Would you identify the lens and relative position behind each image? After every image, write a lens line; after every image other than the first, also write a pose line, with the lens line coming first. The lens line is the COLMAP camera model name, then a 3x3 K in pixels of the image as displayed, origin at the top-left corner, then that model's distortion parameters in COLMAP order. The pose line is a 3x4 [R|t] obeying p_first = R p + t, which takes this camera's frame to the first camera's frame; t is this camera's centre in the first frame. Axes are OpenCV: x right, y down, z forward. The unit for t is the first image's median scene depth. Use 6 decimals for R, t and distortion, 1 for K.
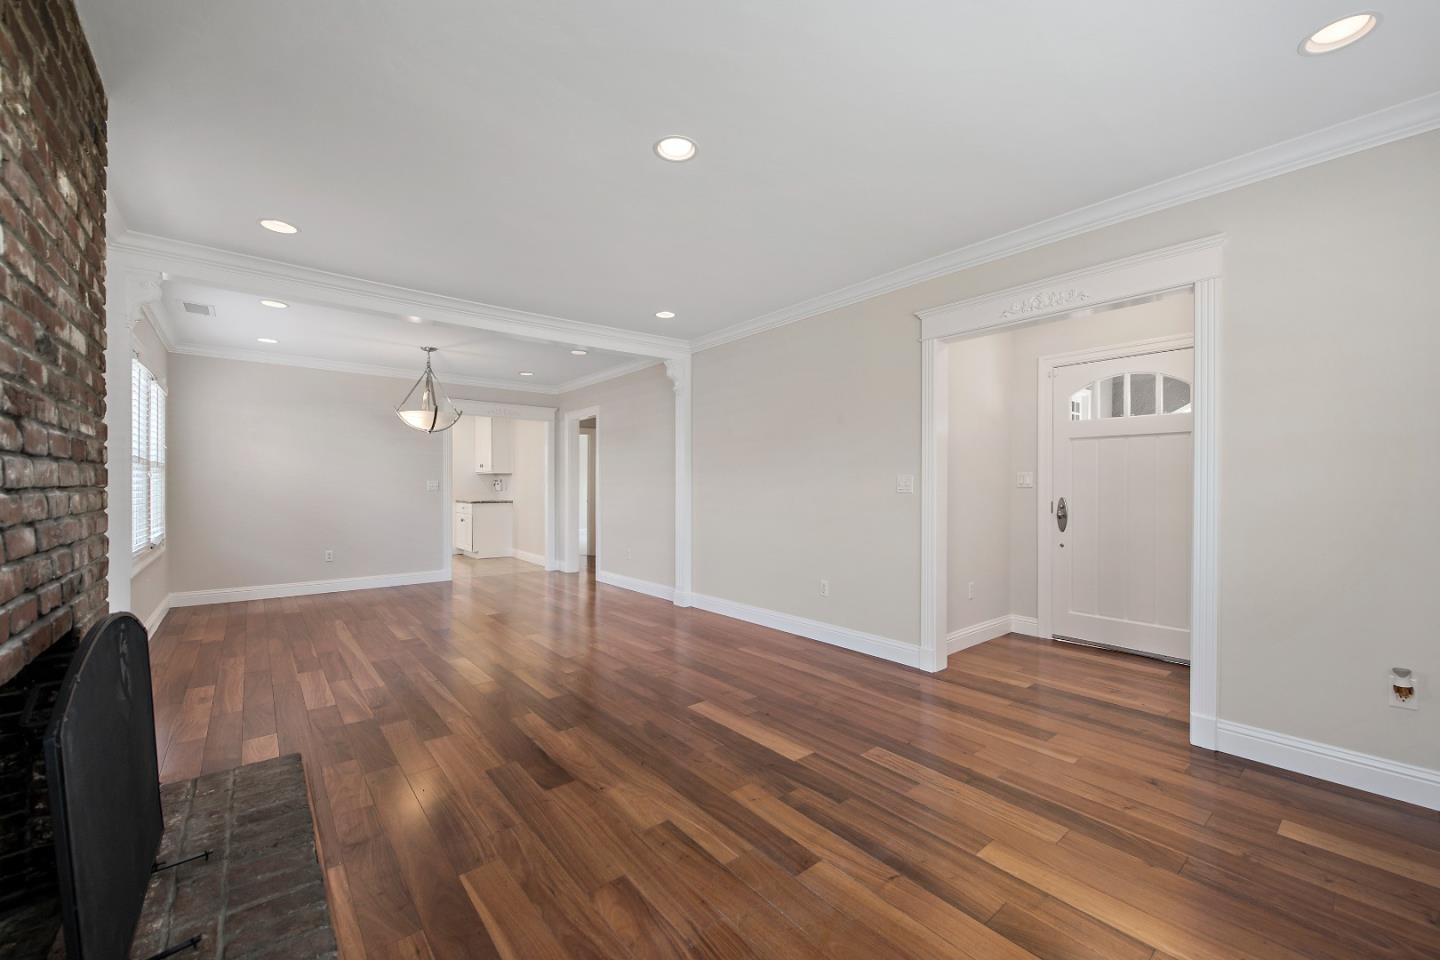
lens RADIAL K [[572.0, 0, 712.3], [0, 572.0, 483.9], [0, 0, 1]] dist [0.007584, -0.000916]
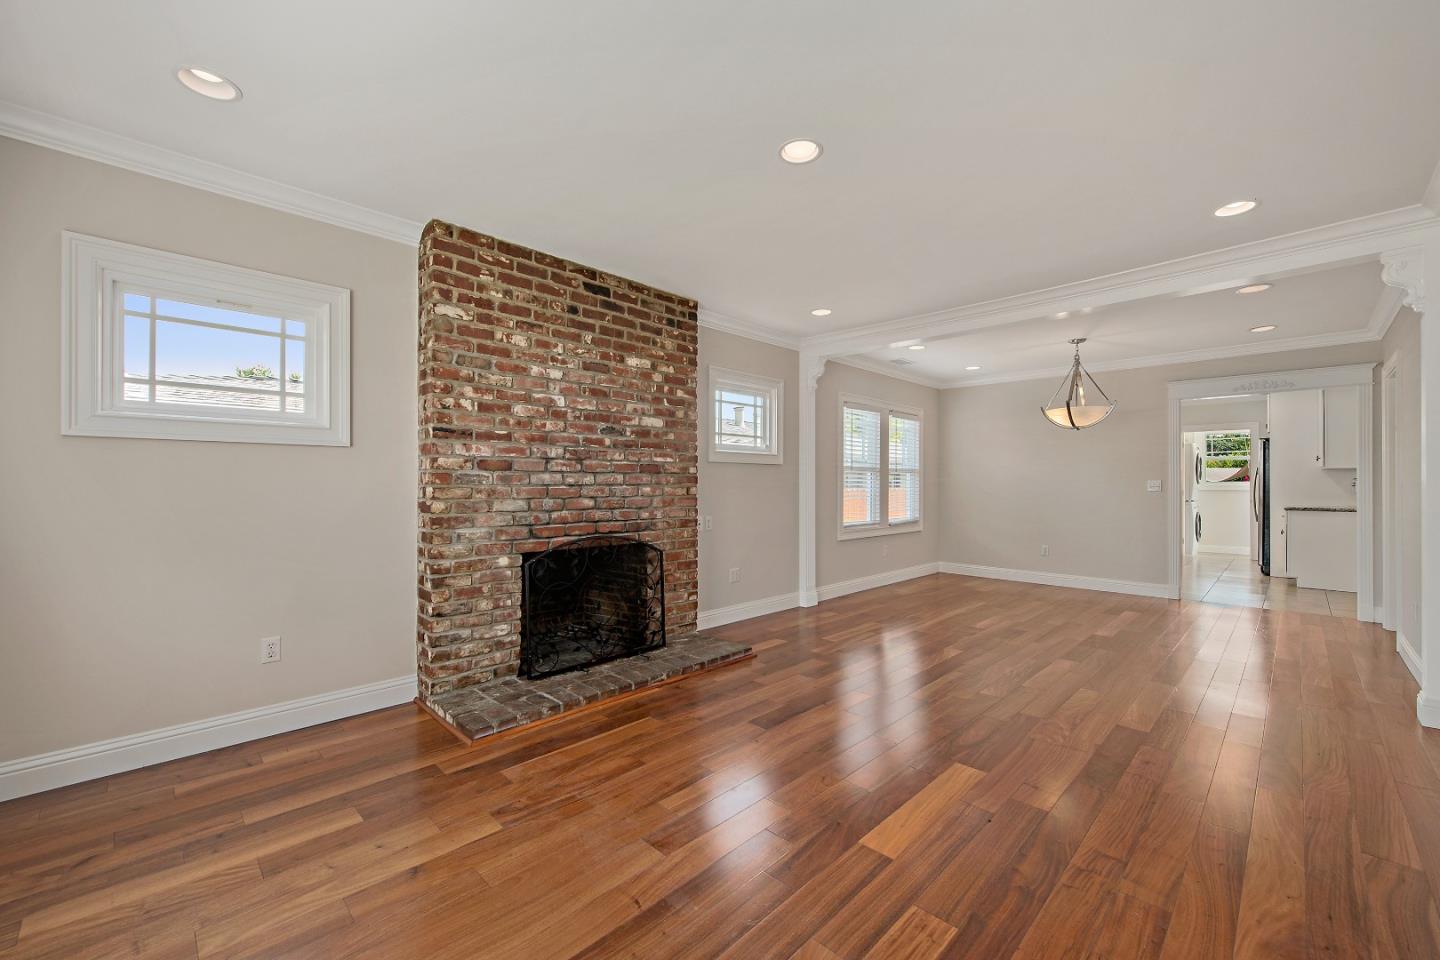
lens RADIAL K [[572.0, 0, 721.6], [0, 572.0, 482.0], [0, 0, 1]] dist [0.007584, -0.000916]
pose [[0.115449, -0.001934, -0.993311, 0.809423], [-0.001621, 0.999996, -0.002135, 0.000107], [0.993312, 0.001857, 0.115446, 0.658762]]
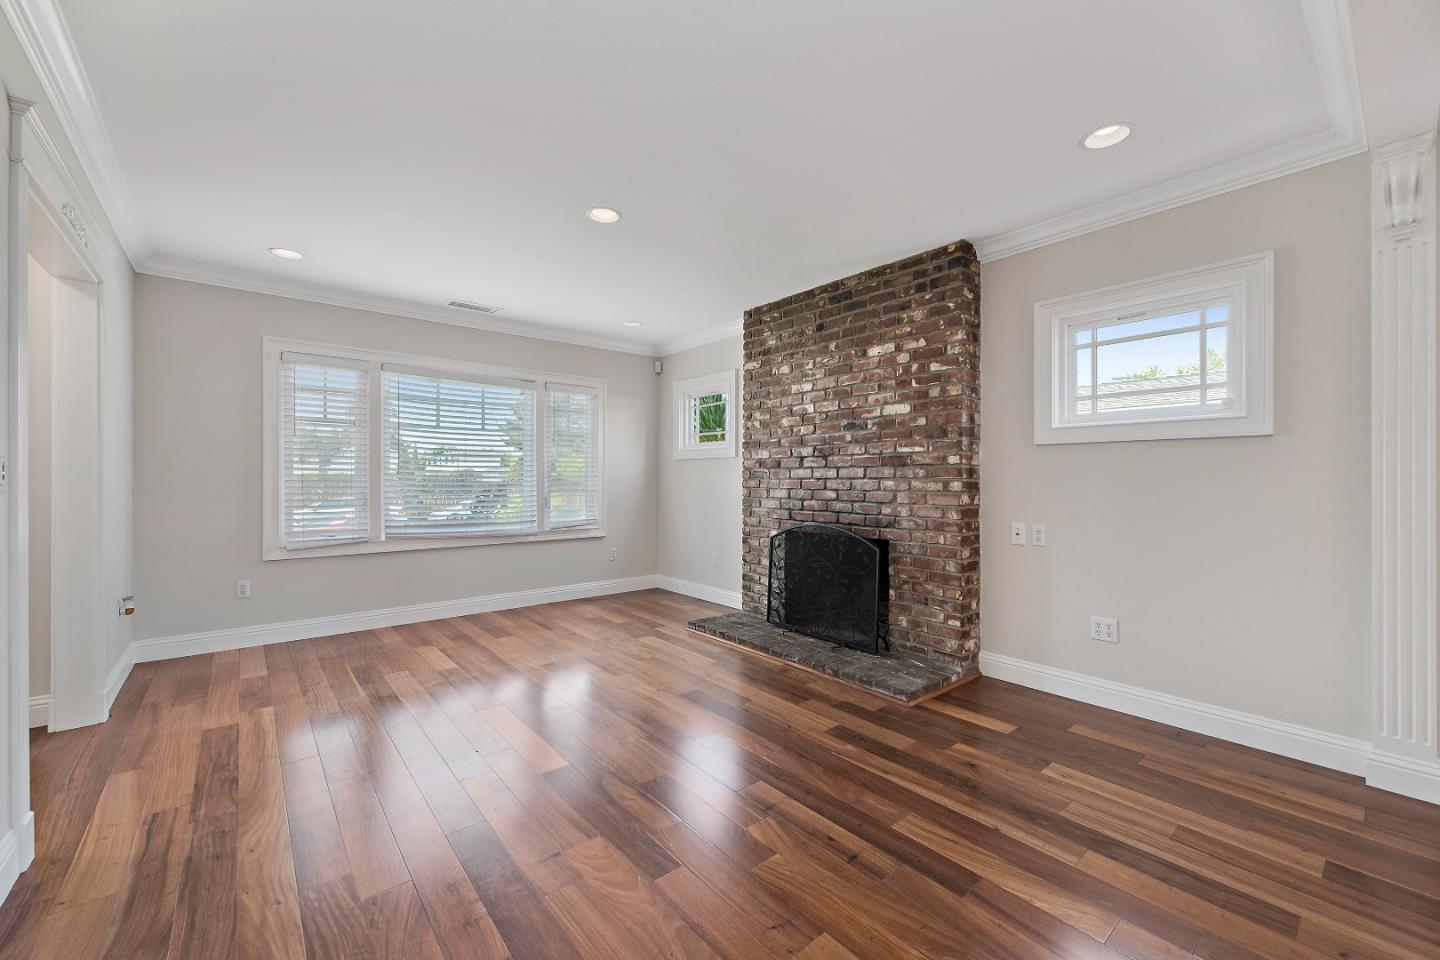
lens RADIAL K [[572.0, 0, 725.3], [0, 572.0, 477.9], [0, 0, 1]] dist [0.007584, -0.000916]
pose [[-0.999614, -0.000225, -0.027794, -0.264448], [-0.000180, 0.999999, -0.001607, 0.005574], [0.027794, -0.001601, -0.999612, 2.015173]]
